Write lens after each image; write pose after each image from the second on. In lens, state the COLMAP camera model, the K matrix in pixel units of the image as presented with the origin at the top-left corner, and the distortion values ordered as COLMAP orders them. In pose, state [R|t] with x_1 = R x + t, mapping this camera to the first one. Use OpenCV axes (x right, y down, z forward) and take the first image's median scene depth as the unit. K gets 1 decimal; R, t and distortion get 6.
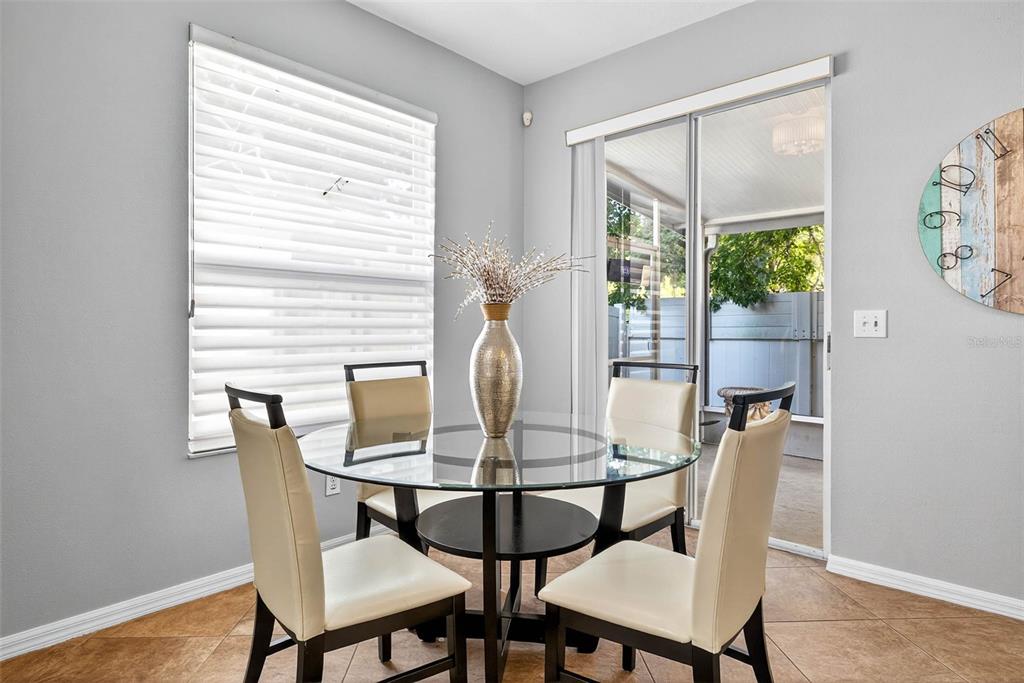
lens RADIAL K [[571.7, 0, 513.0], [0, 571.7, 332.4], [0, 0, 1]] dist [0.003280, 0.000703]
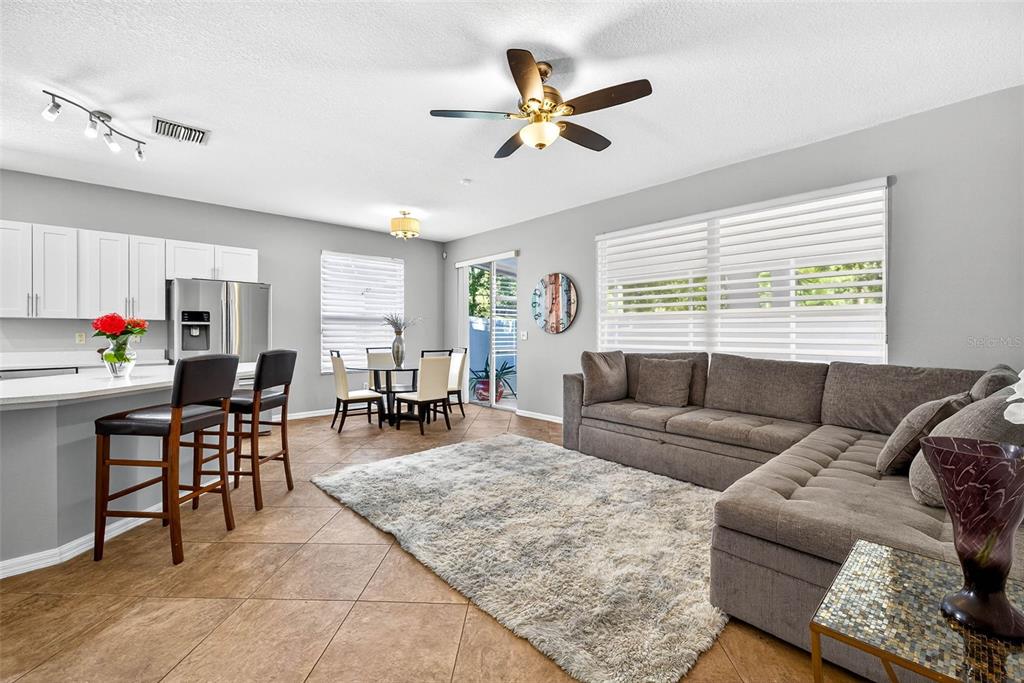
lens RADIAL K [[426.8, 0, 509.9], [0, 426.8, 341.8], [0, 0, 1]] dist [0.005042, -0.000059]
pose [[0.996171, -0.002358, -0.087396, 0.738388], [0.003206, 0.999949, 0.009568, -0.003449], [0.087369, -0.009812, 0.996128, -1.362279]]
